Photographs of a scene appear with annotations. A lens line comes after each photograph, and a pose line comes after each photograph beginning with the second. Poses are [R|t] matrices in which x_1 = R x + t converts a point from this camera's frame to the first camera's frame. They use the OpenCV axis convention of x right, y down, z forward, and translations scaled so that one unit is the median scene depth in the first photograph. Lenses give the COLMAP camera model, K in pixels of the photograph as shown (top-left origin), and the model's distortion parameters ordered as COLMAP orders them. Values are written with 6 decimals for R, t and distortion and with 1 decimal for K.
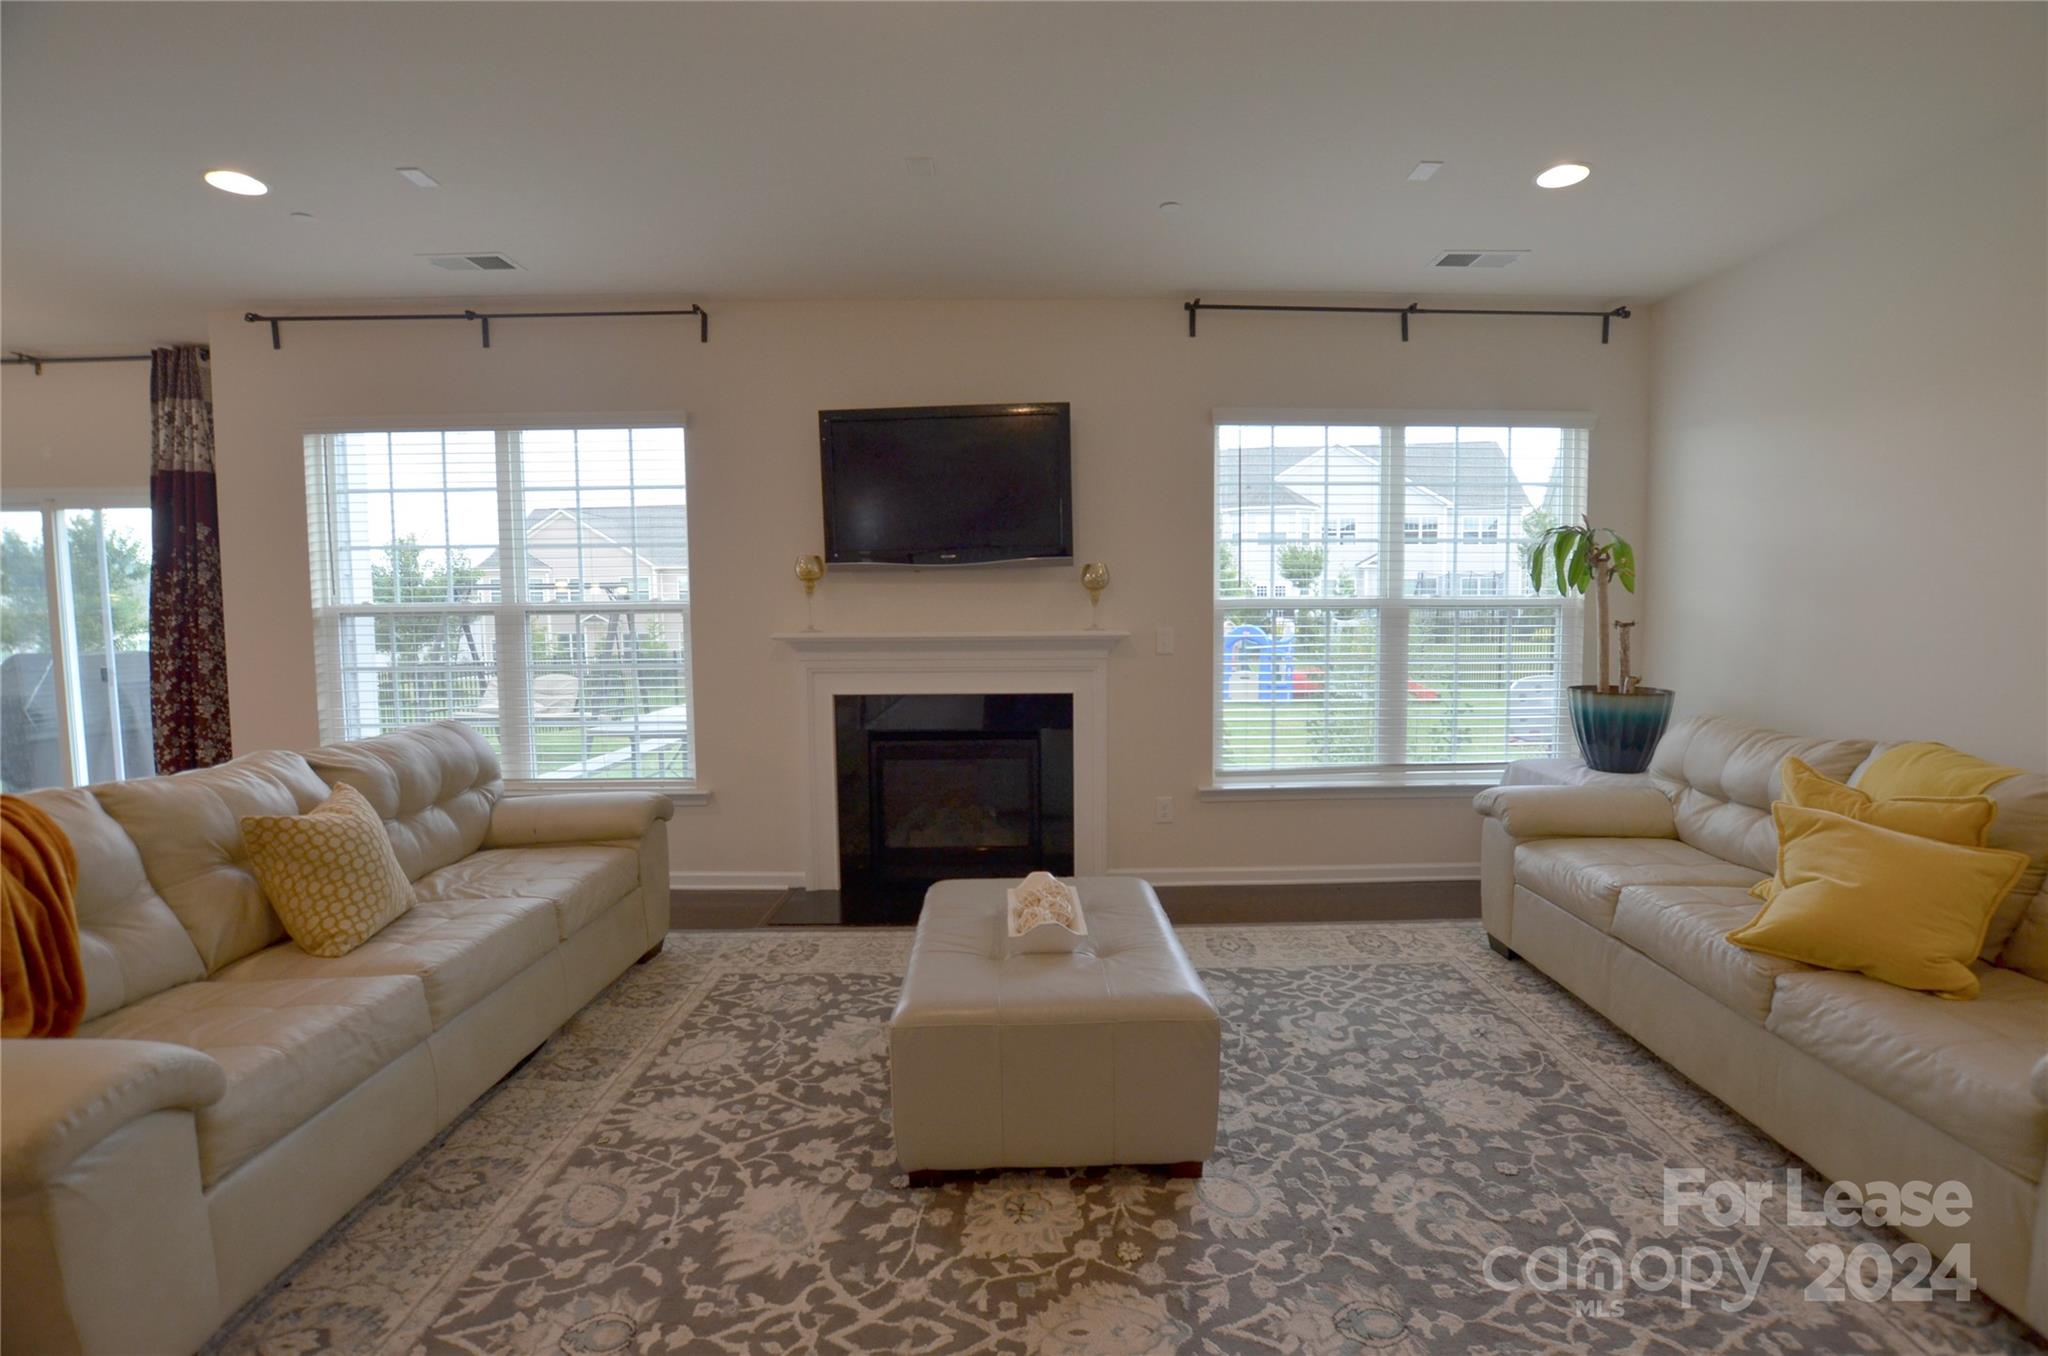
lens RADIAL K [[898.6, 0, 1052.5], [0, 898.6, 668.7], [0, 0, 1]] dist [-0.036152, 0.005024]
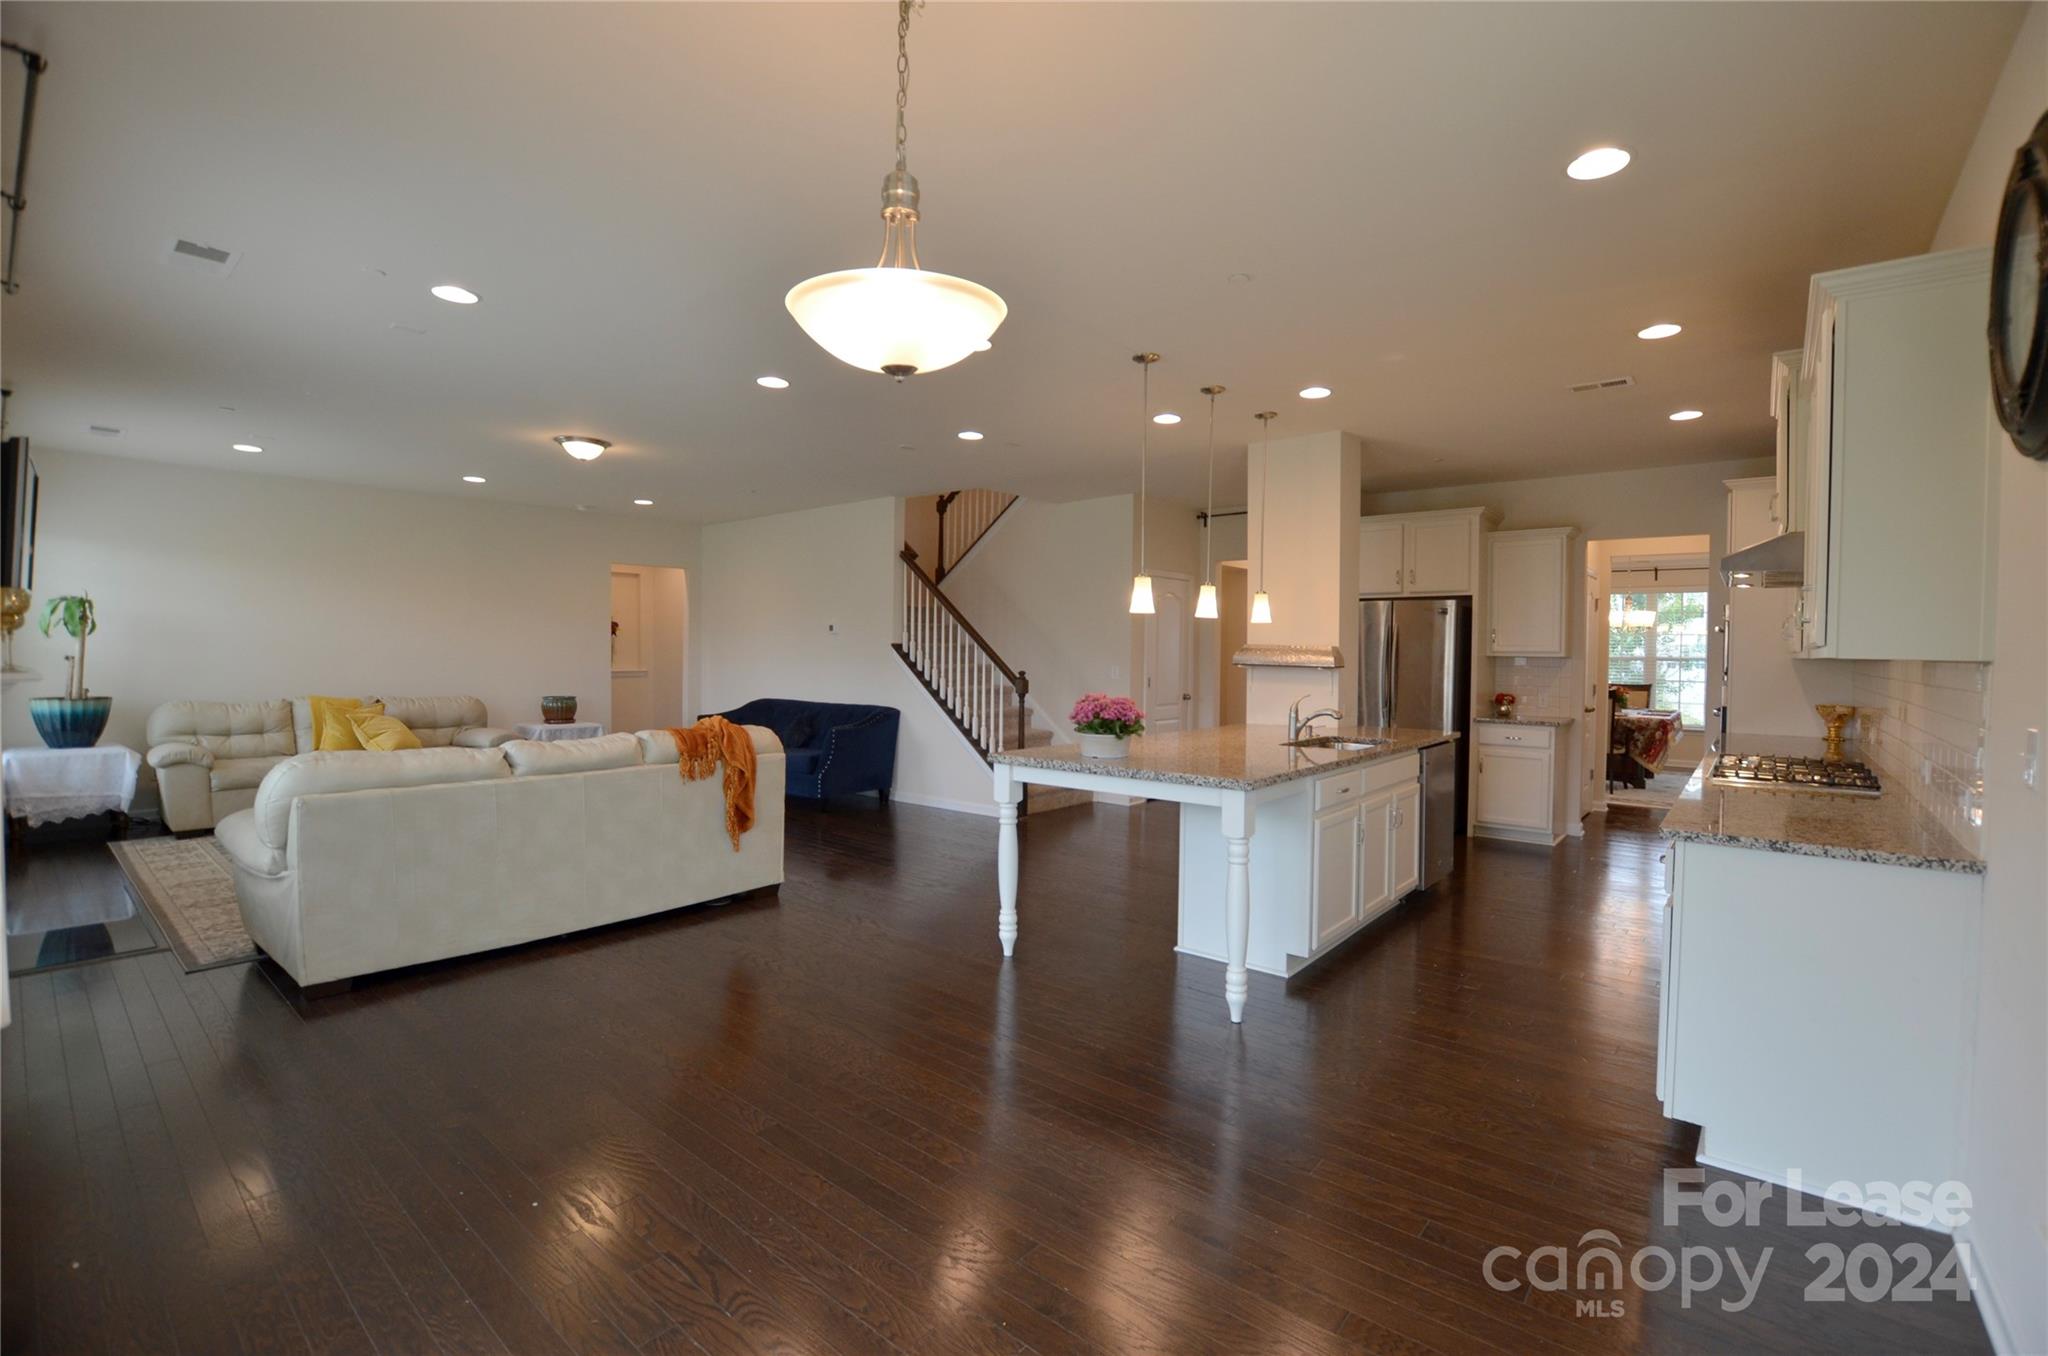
lens RADIAL K [[898.6, 0, 1052.5], [0, 898.6, 668.7], [0, 0, 1]] dist [-0.036152, 0.005024]
pose [[-0.764689, -0.013150, 0.644266, -1.702695], [0.039567, 0.996947, 0.067311, -0.062464], [-0.643184, 0.076964, -0.761834, 1.027289]]
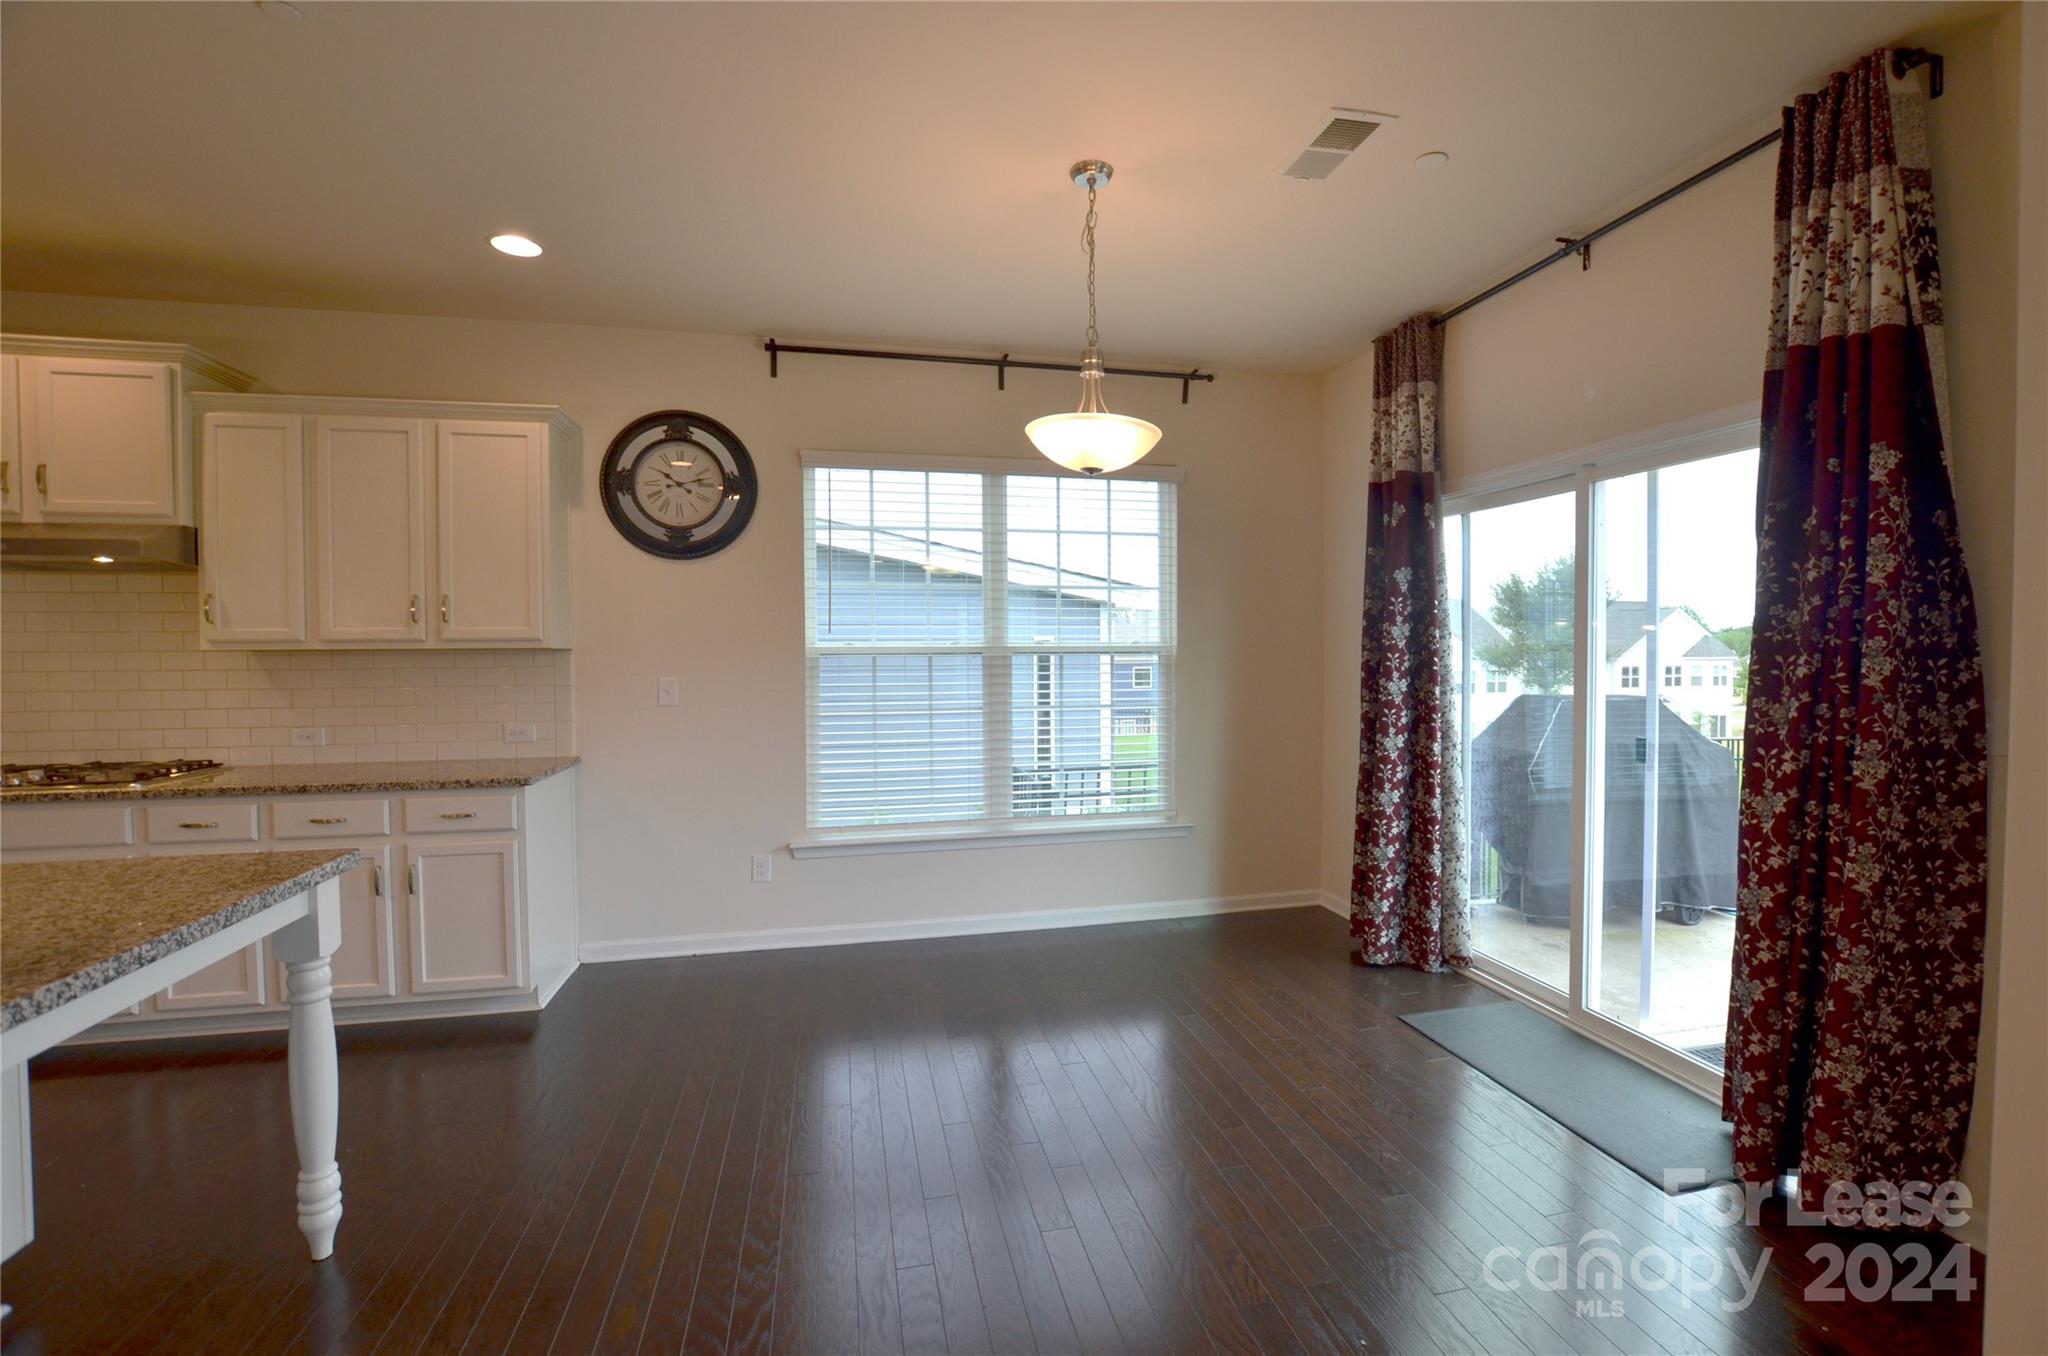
lens RADIAL K [[898.6, 0, 1052.5], [0, 898.6, 668.7], [0, 0, 1]] dist [-0.036152, 0.005024]
pose [[0.220234, 0.032537, -0.974904, -0.738431], [-0.064816, 0.997723, 0.018657, -0.041753], [0.973291, 0.059080, 0.221842, 0.584306]]
